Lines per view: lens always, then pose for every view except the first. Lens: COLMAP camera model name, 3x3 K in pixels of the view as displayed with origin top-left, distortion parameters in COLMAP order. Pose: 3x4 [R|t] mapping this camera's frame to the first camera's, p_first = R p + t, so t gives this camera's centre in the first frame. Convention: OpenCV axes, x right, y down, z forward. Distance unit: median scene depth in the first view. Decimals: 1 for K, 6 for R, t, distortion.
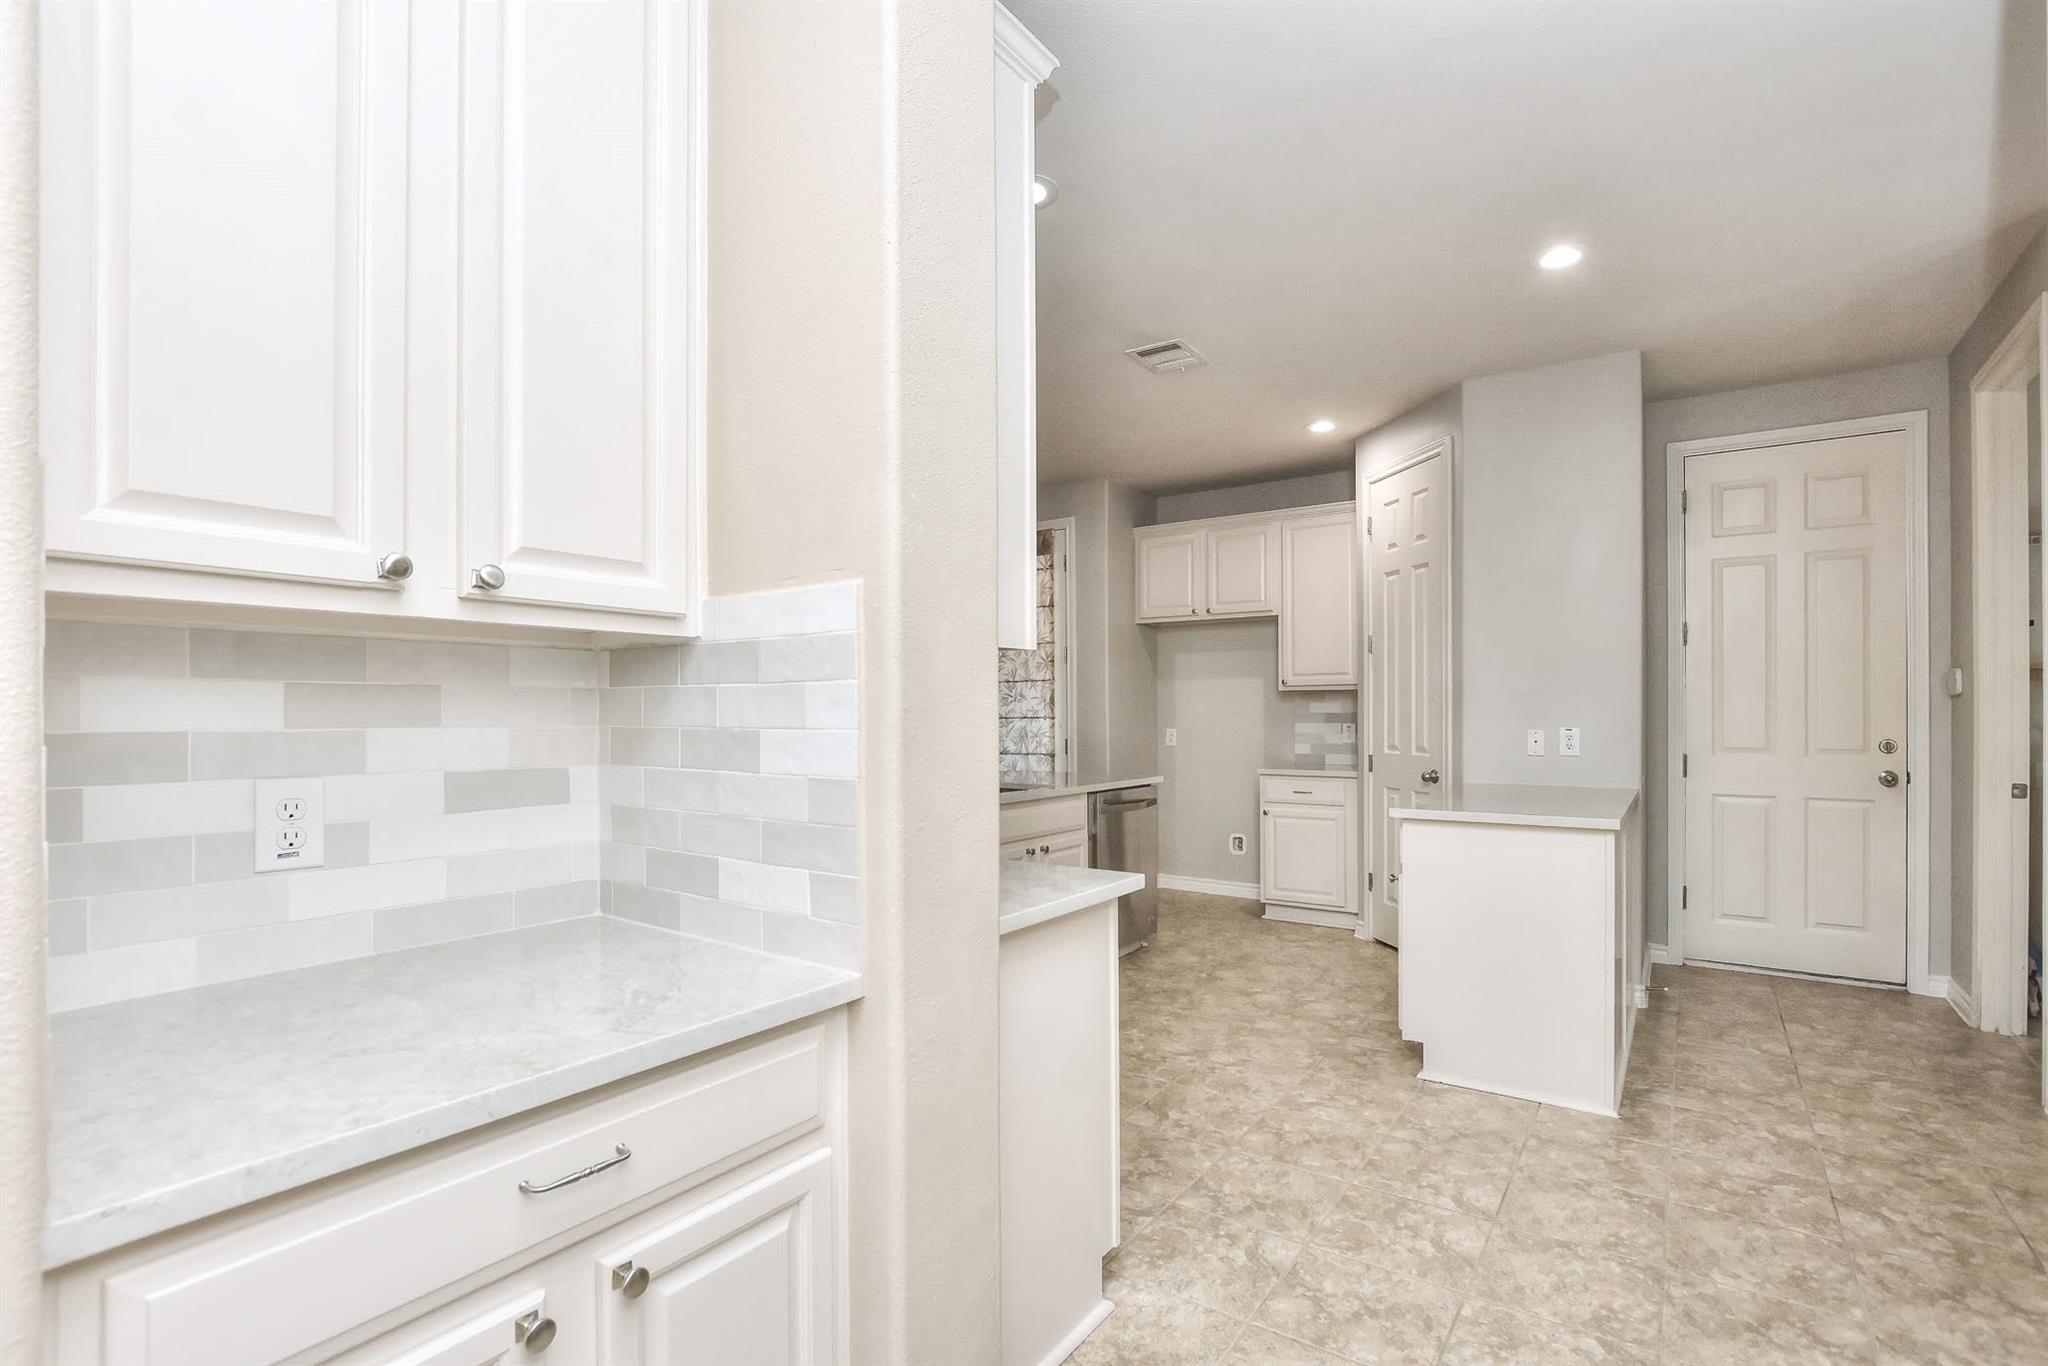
lens RADIAL K [[911.7, 0, 1085.0], [0, 911.7, 709.2], [0, 0, 1]] dist [-0.019970, 0.002268]
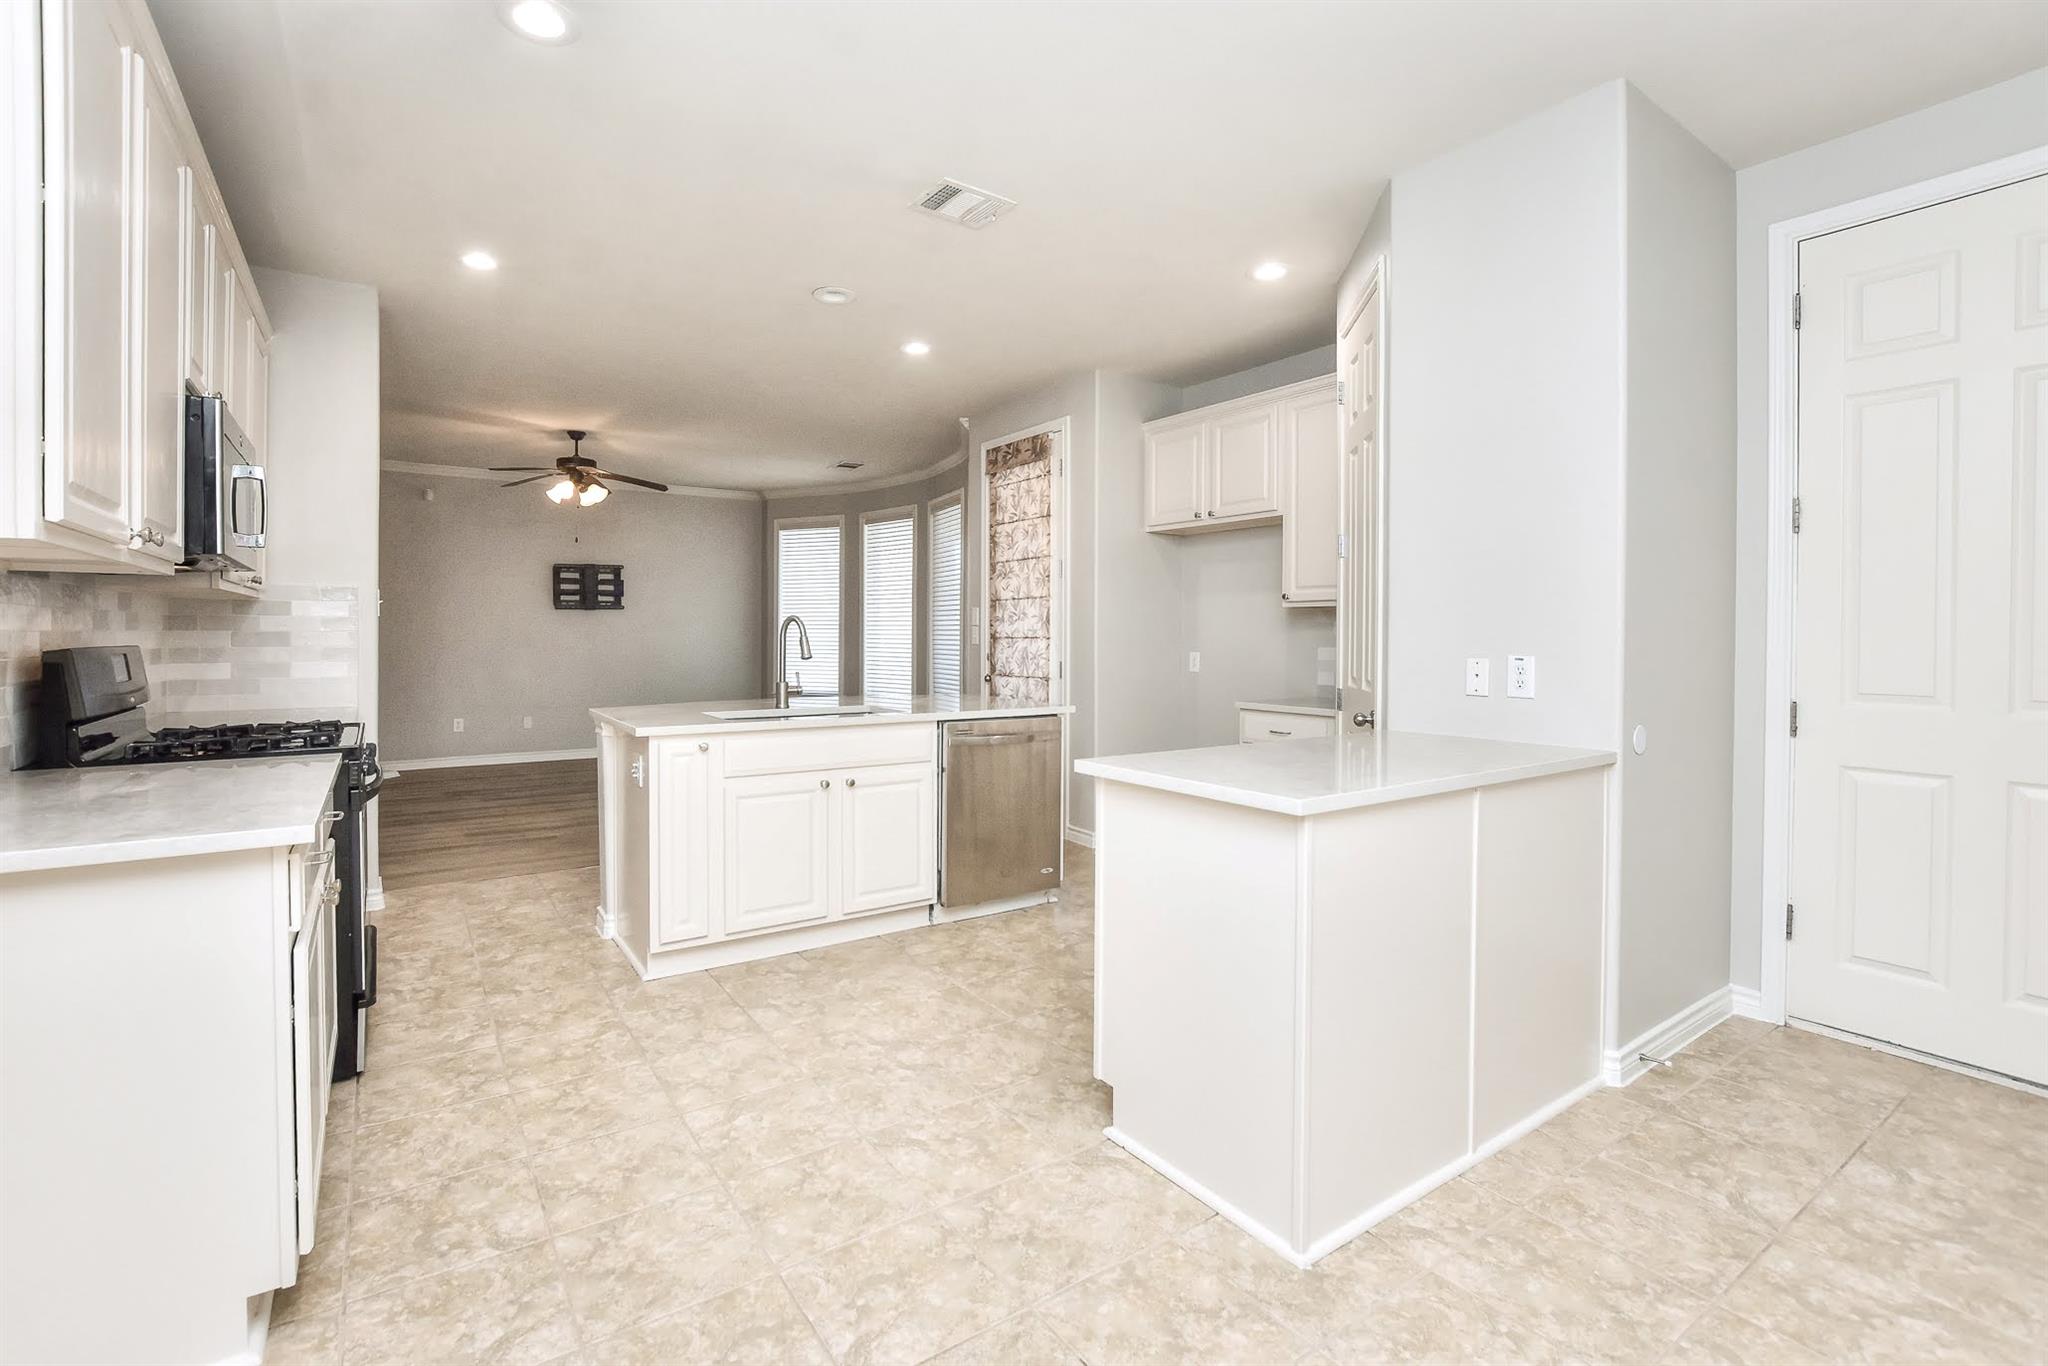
lens RADIAL K [[911.7, 0, 977.8], [0, 911.7, 630.4], [0, 0, 1]] dist [-0.019970, 0.002268]
pose [[0.932745, 0.006488, -0.360479, 0.252204], [-0.006884, 0.999976, 0.000187, 0.002191], [0.360472, 0.002307, 0.932767, 0.136338]]
